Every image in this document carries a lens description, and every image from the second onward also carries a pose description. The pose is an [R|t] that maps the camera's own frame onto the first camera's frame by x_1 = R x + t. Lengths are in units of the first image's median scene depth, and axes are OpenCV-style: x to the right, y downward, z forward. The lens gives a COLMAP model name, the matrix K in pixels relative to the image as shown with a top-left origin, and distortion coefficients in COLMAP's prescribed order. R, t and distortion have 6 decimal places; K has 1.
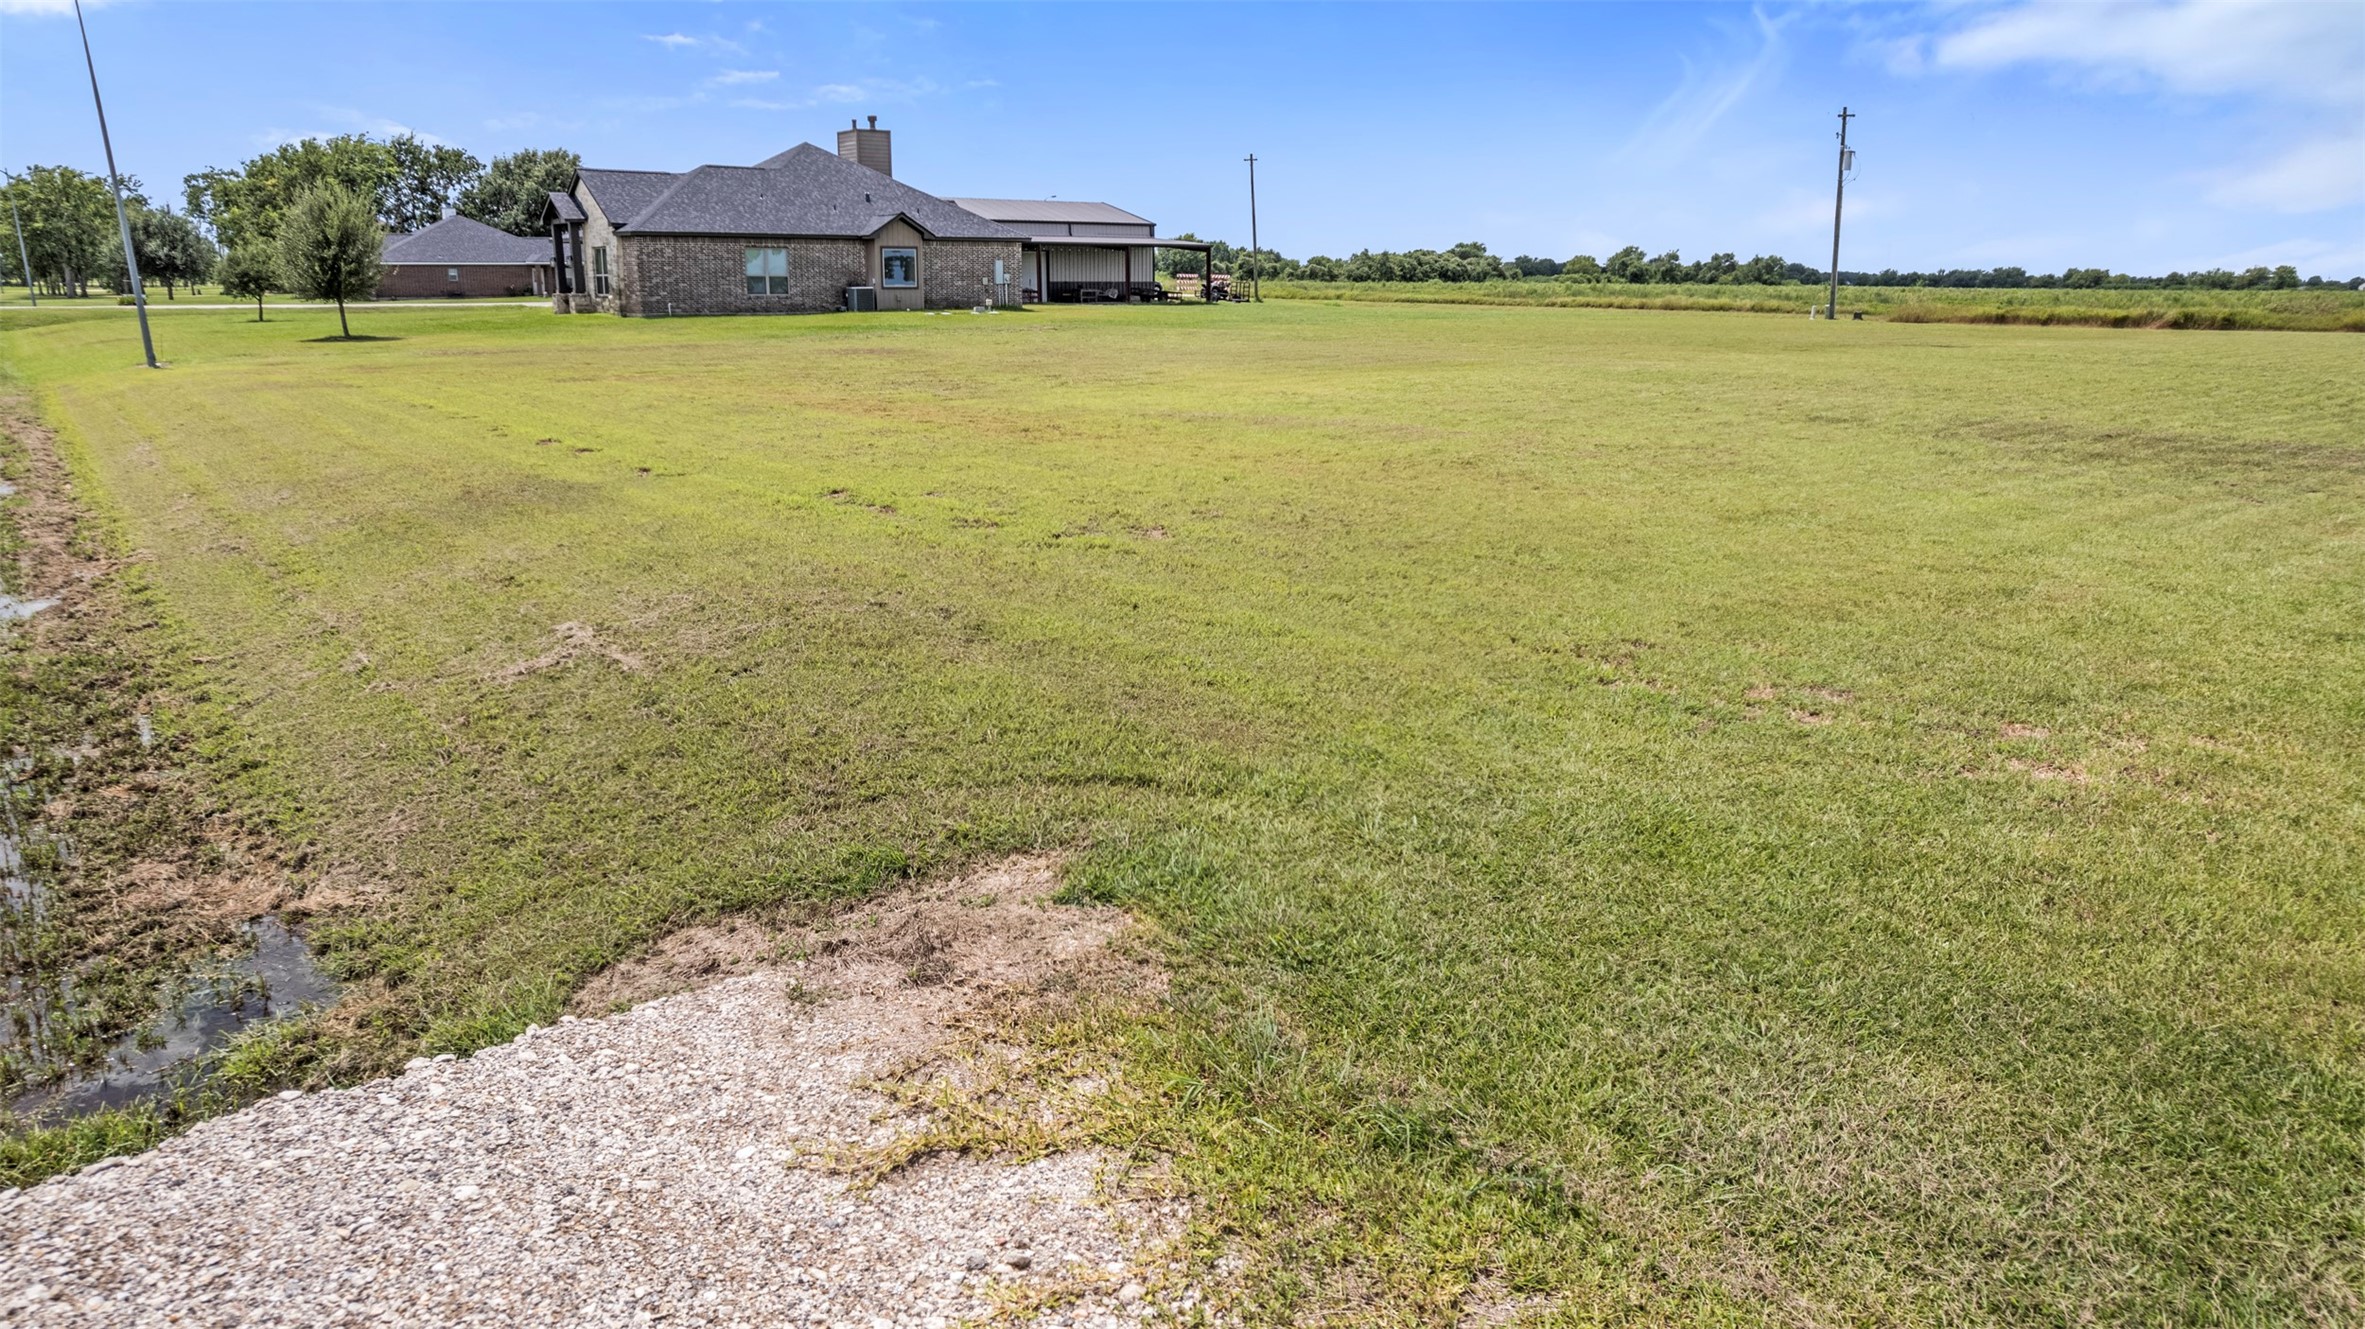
lens RADIAL K [[1511.4, 0, 1195.6], [0, 1511.4, 661.7], [0, 0, 1]] dist [-0.075439, 0.066622]
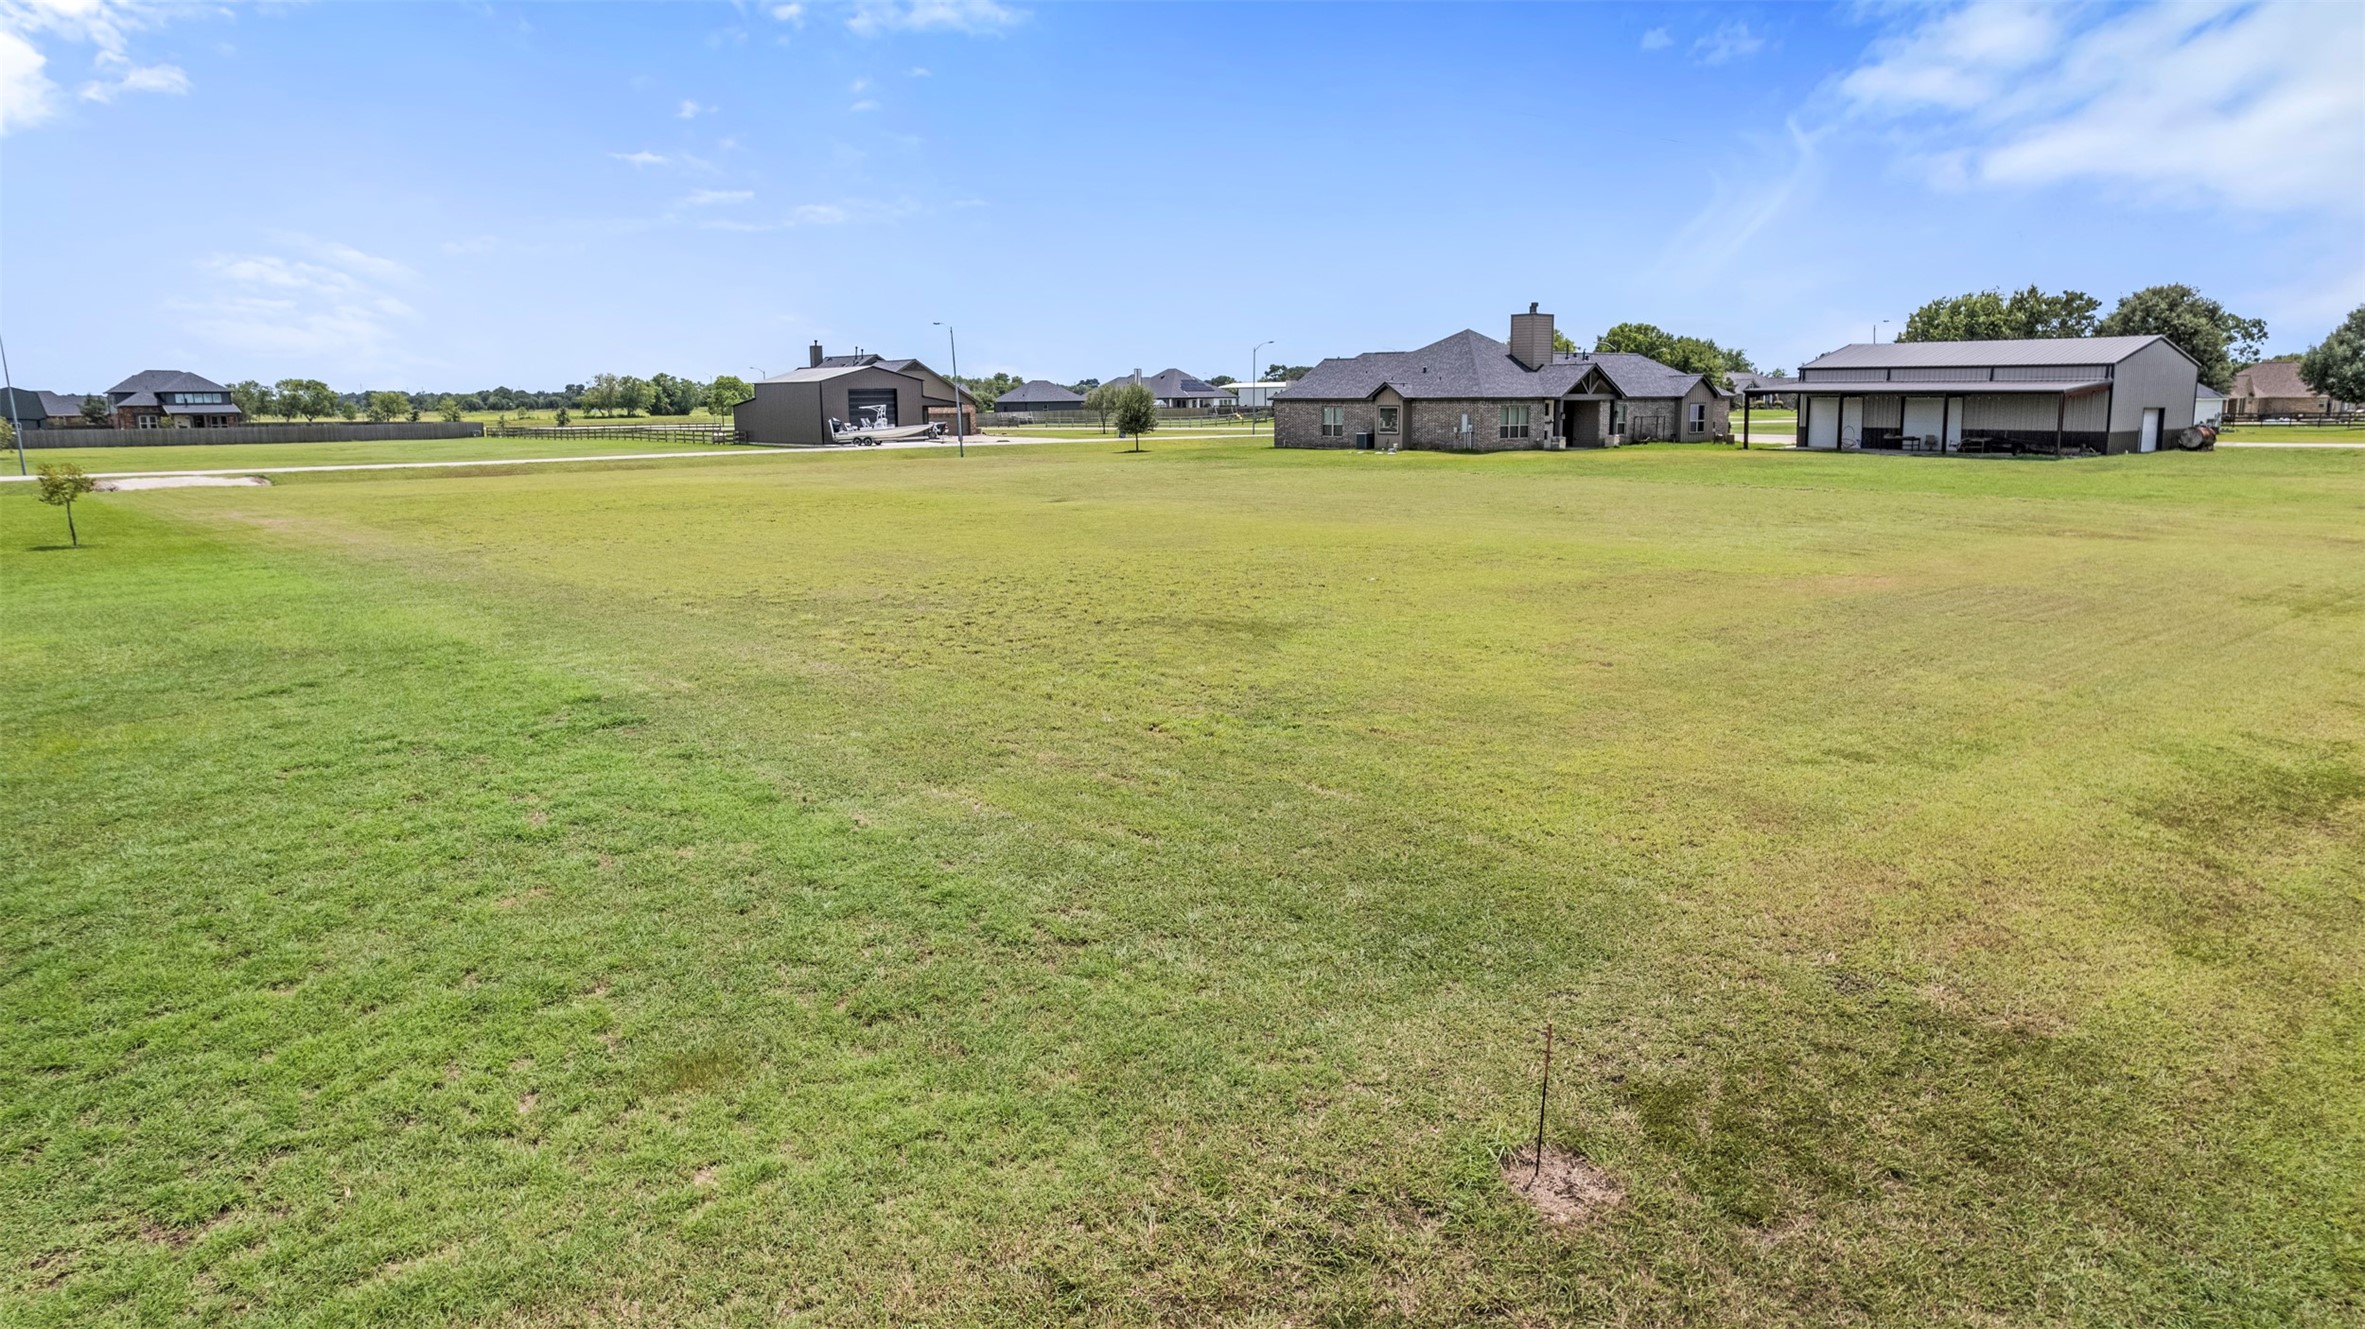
lens RADIAL K [[1511.4, 0, 1195.6], [0, 1511.4, 661.7], [0, 0, 1]] dist [-0.075439, 0.066622]
pose [[0.031949, 0.168639, -0.985160, 1.239368], [-0.238905, 0.958380, 0.156307, -0.219877], [0.970517, 0.230365, 0.070908, 0.763273]]
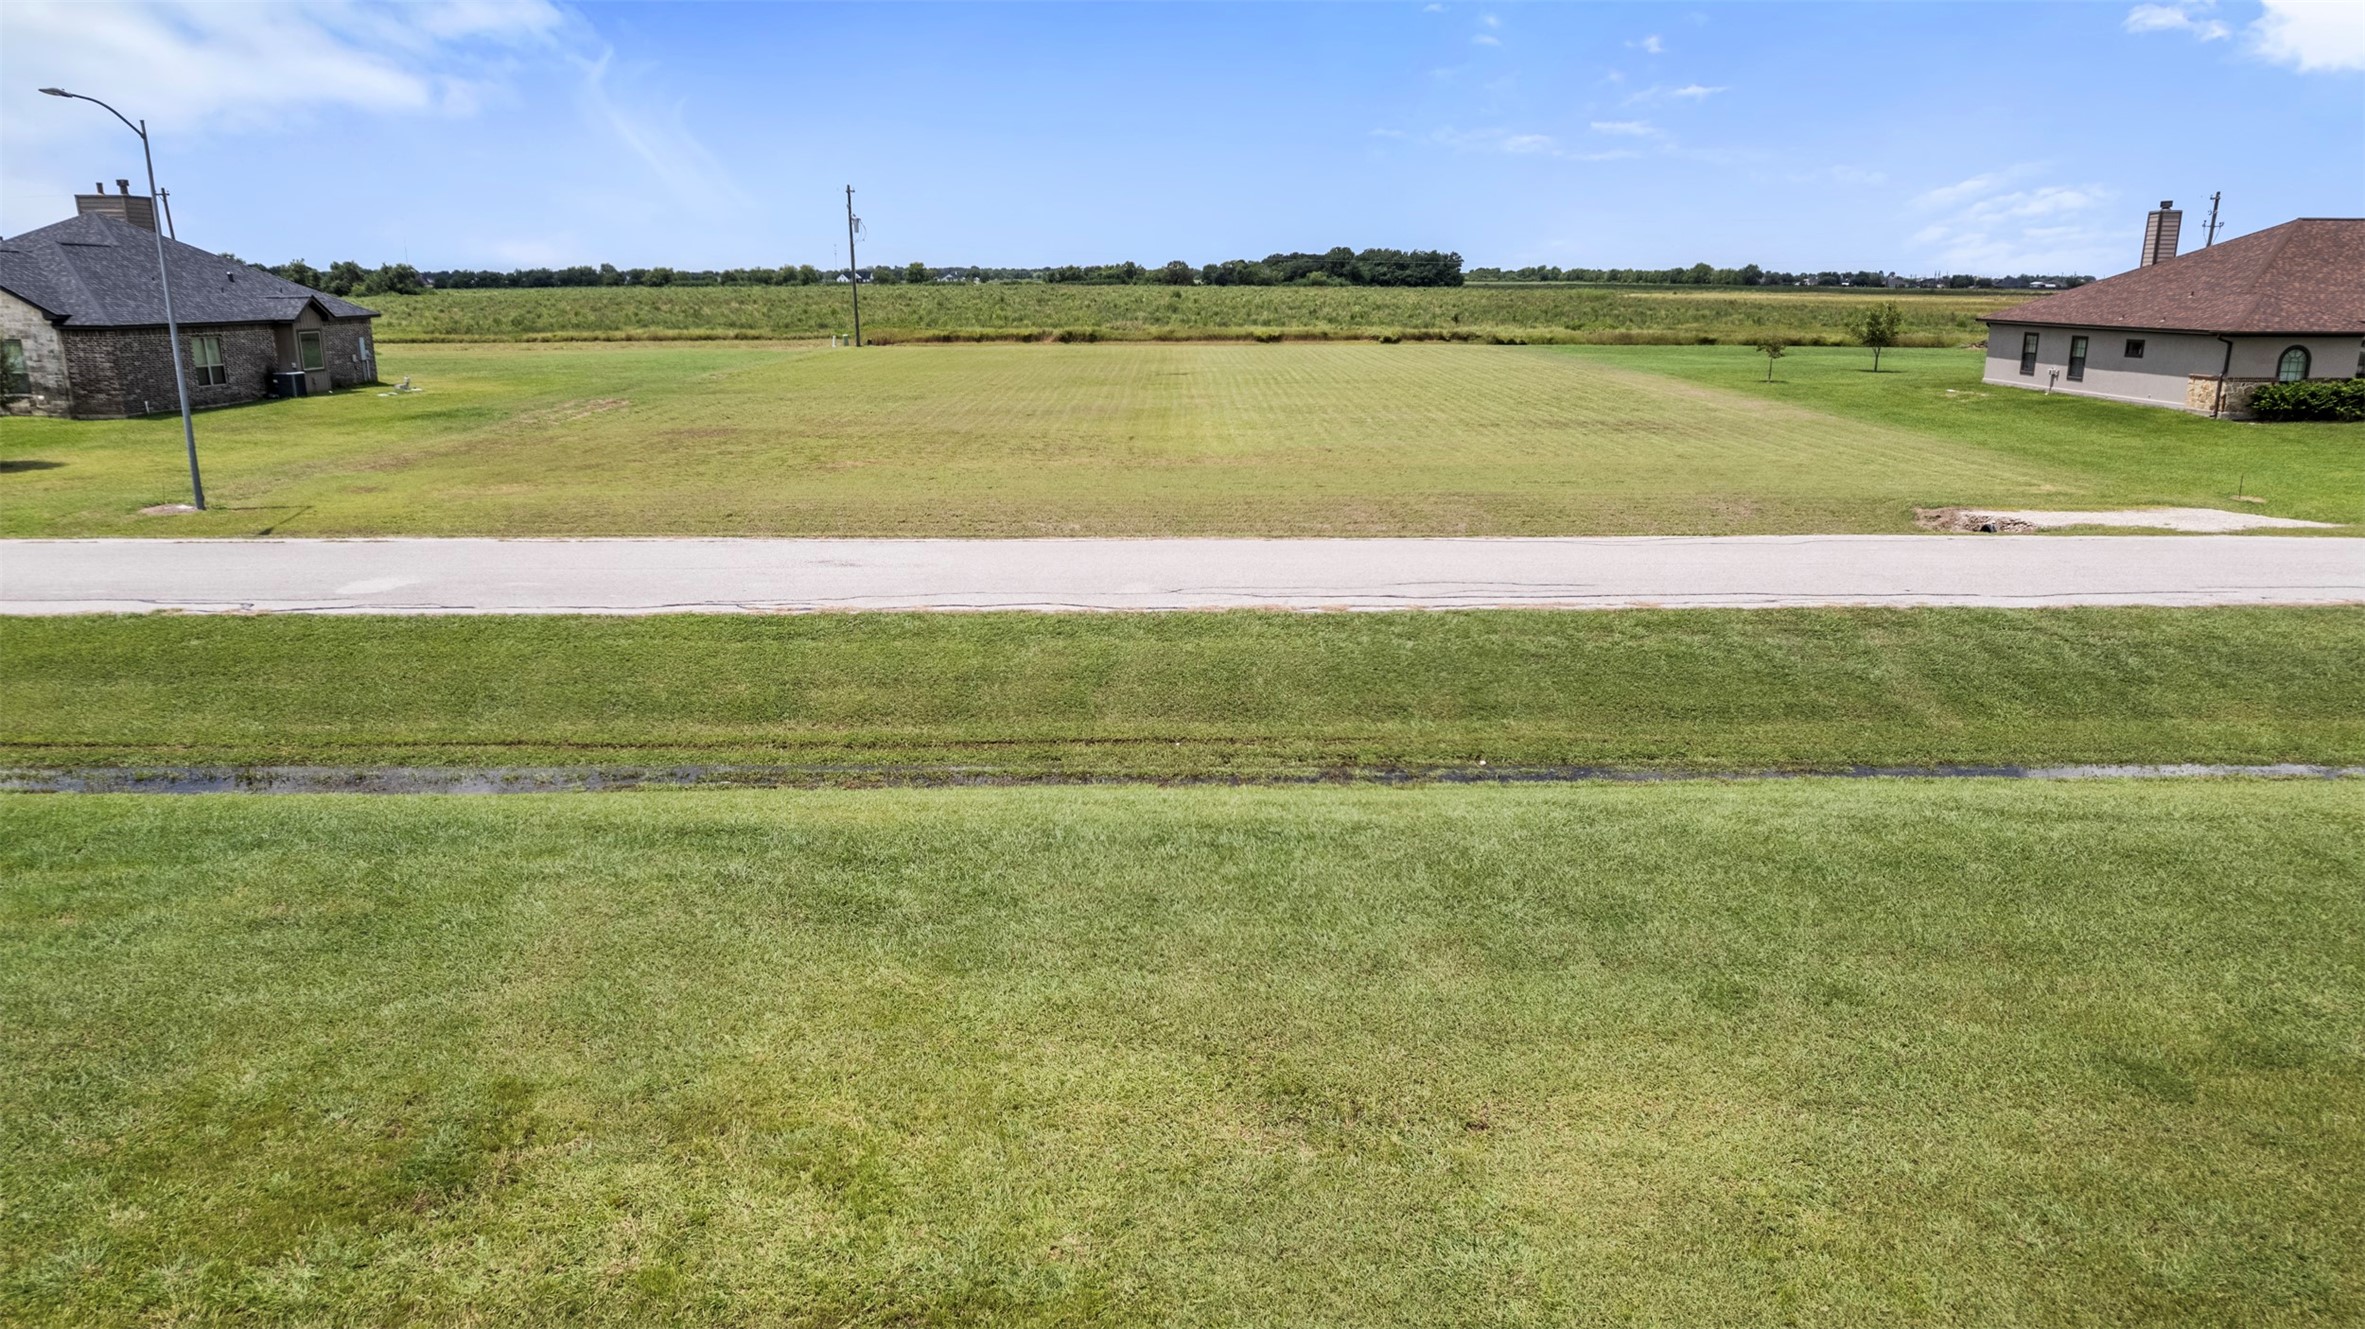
lens RADIAL K [[1520.2, 0, 1195.3], [0, 1520.2, 642.3], [0, 0, 1]] dist [-0.079918, 0.072072]
pose [[0.619575, -0.189535, 0.761711, -0.618796], [0.197272, 0.976862, 0.082610, -0.037720], [-0.759744, 0.099081, 0.642629, -0.067216]]
